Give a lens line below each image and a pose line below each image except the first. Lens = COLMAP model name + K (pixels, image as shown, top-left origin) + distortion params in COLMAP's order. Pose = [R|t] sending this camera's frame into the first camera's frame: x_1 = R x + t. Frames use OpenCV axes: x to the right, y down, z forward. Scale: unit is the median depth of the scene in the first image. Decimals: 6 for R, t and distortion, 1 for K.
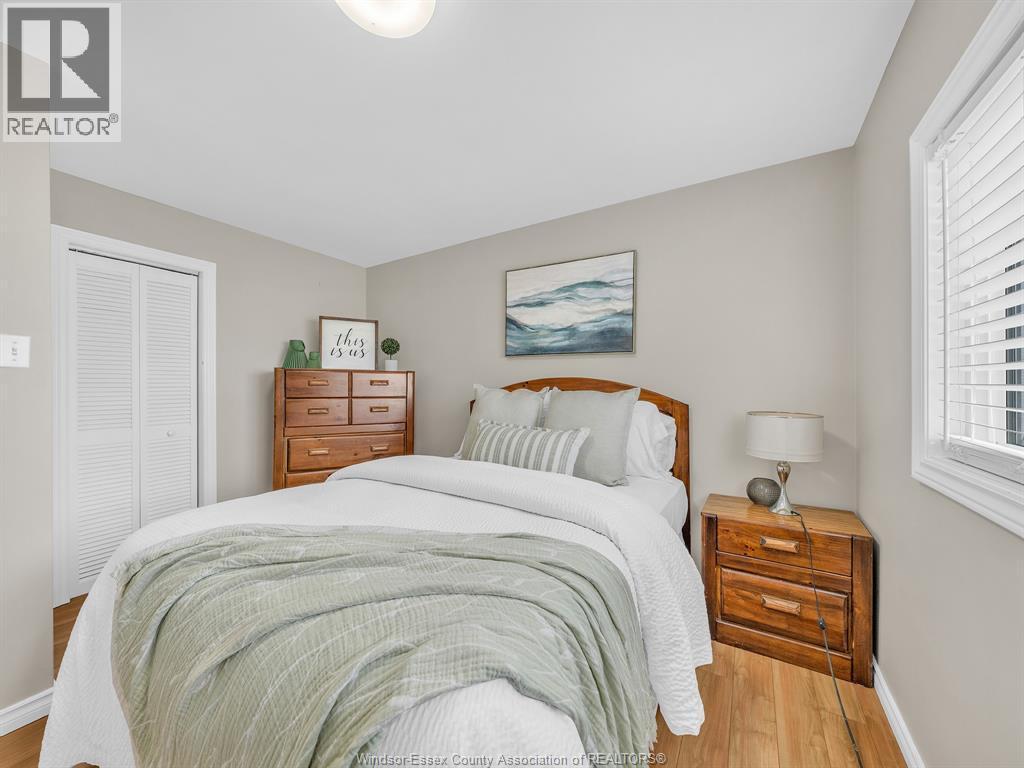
lens RADIAL K [[391.0, 0, 512.0], [0, 391.0, 384.0], [0, 0, 1]] dist [0.000090, -0.000016]
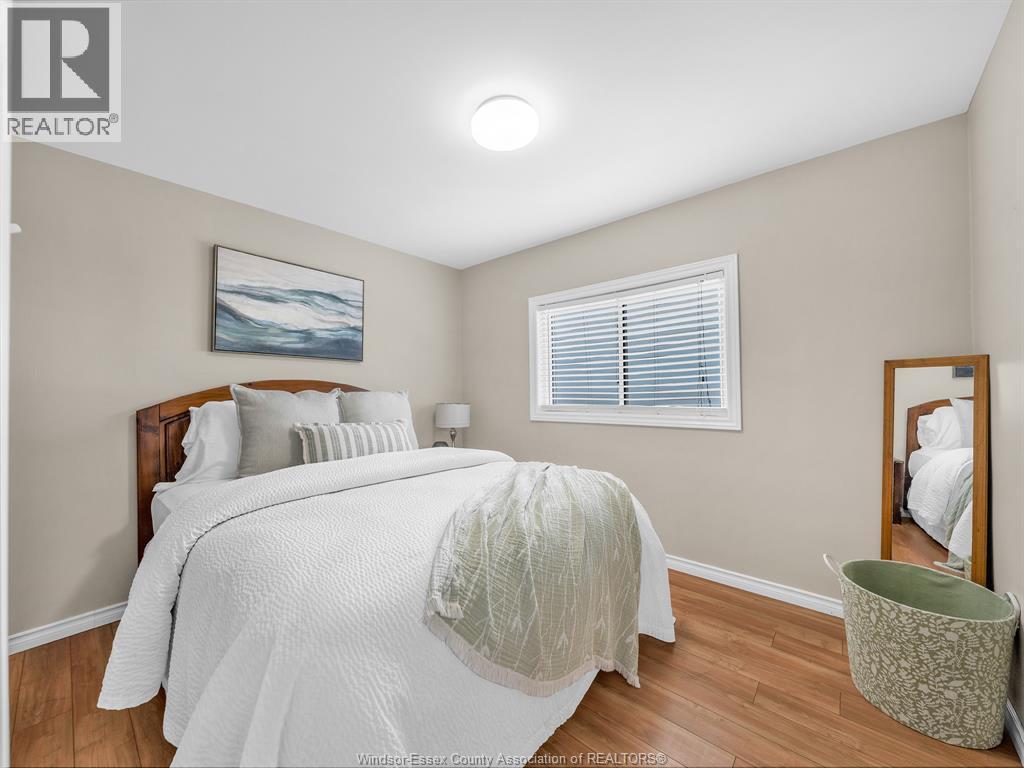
lens RADIAL K [[391.0, 0, 512.0], [0, 391.0, 384.0], [0, 0, 1]] dist [0.000090, -0.000016]
pose [[0.170791, 0.021512, 0.985072, -0.771719], [0.002726, 0.999747, -0.022305, 0.018806], [-0.985304, 0.006495, 0.170689, 0.291562]]
